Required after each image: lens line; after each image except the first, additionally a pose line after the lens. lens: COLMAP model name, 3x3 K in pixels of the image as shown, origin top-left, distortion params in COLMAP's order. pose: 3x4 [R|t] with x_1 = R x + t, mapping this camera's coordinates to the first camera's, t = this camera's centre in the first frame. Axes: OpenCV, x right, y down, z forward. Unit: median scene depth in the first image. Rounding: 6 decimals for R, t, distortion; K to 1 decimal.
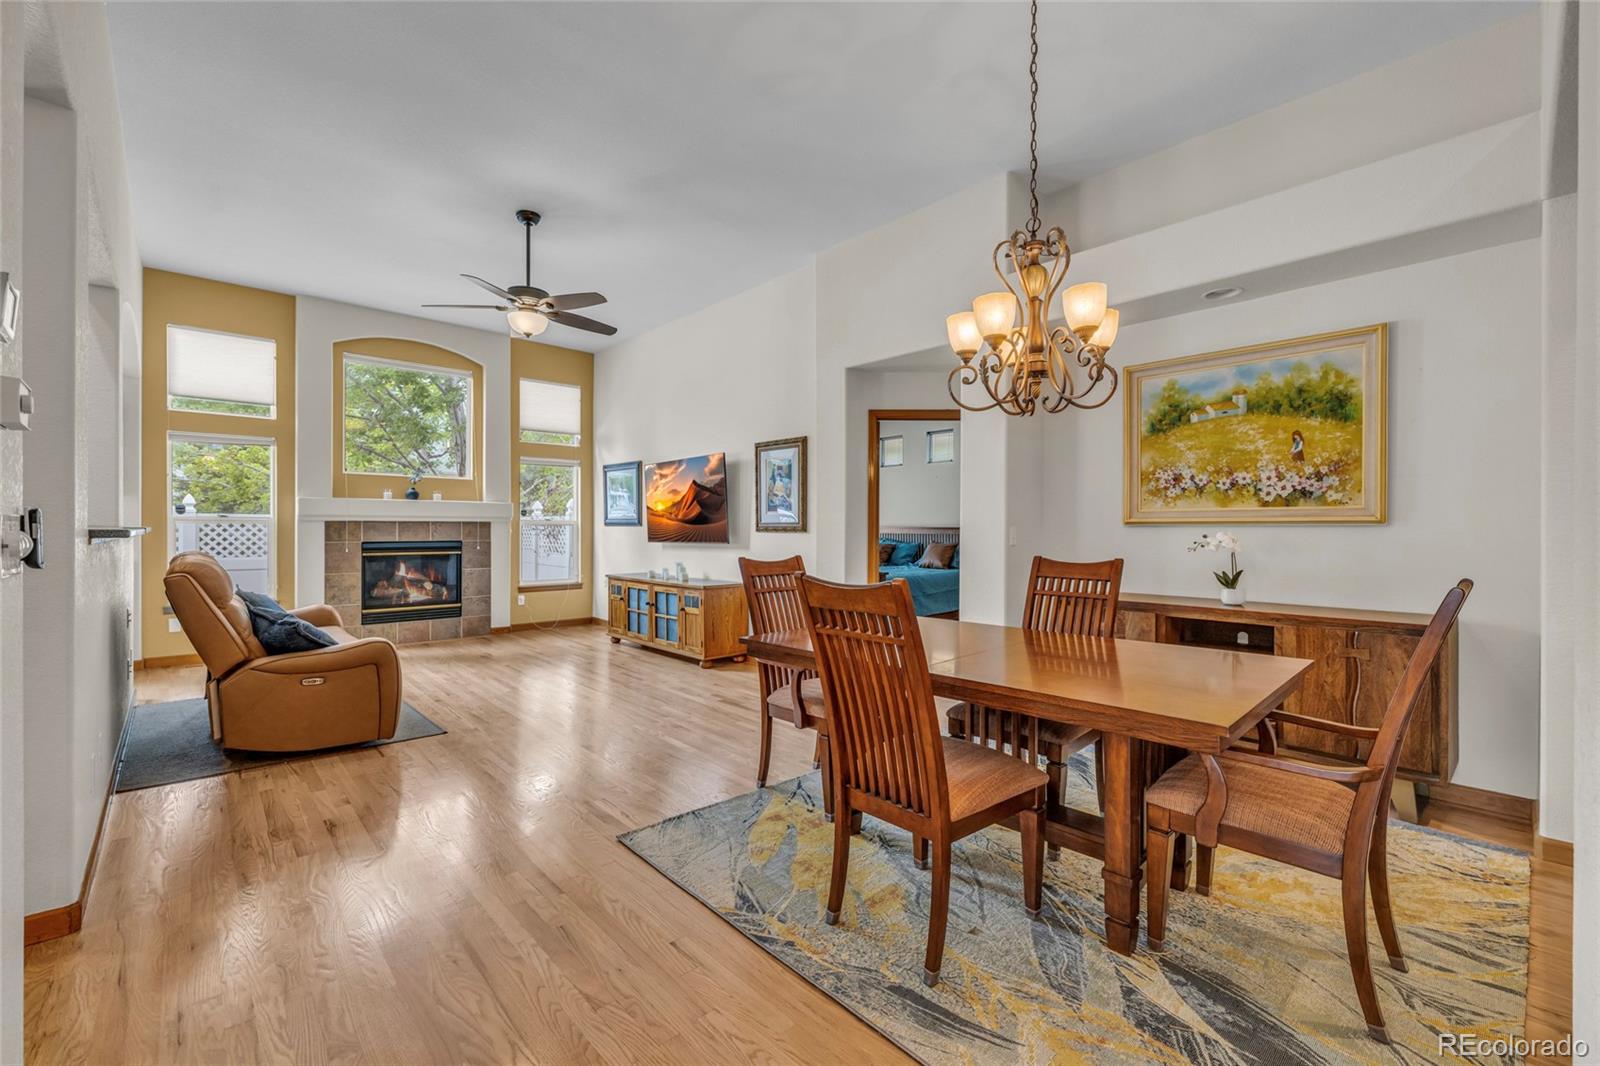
lens RADIAL K [[674.2, 0, 789.5], [0, 674.2, 534.2], [0, 0, 1]] dist [0.000982, -0.000420]
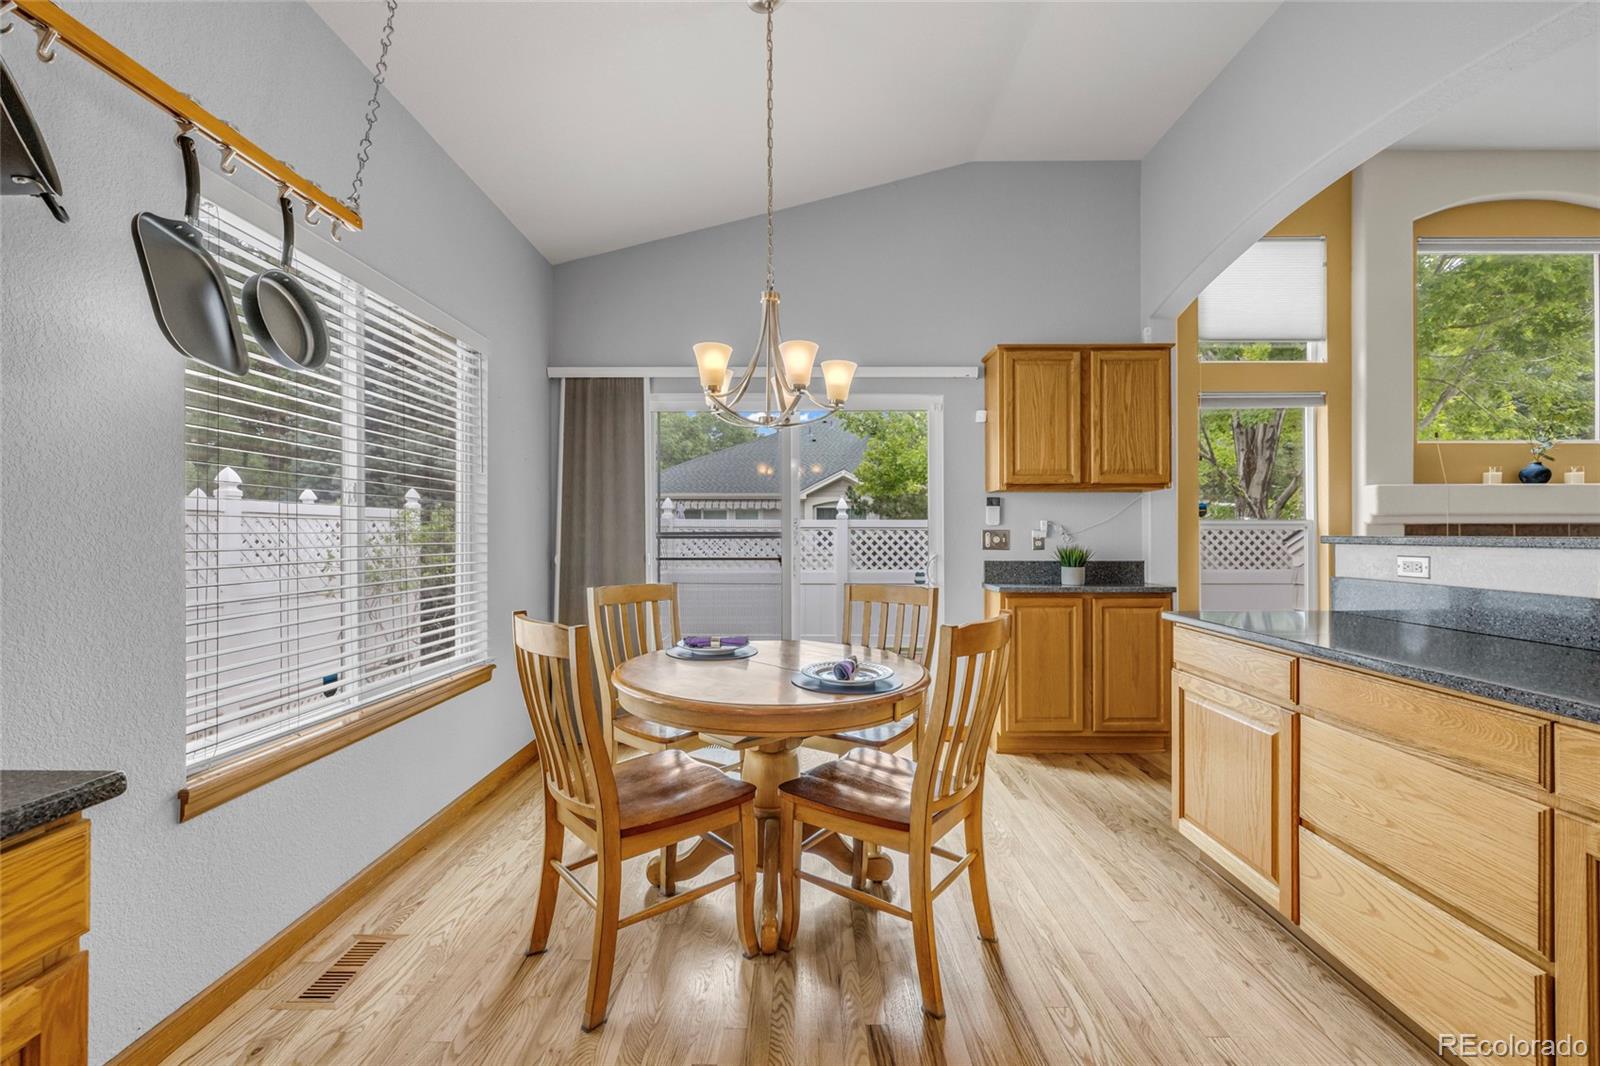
lens RADIAL K [[674.2, 0, 804.6], [0, 674.2, 529.8], [0, 0, 1]] dist [0.000982, -0.000420]
pose [[0.731798, -0.007652, -0.681479, -0.672498], [-0.003025, 0.999891, -0.014475, -0.004527], [0.681515, 0.012654, 0.731695, 0.209592]]
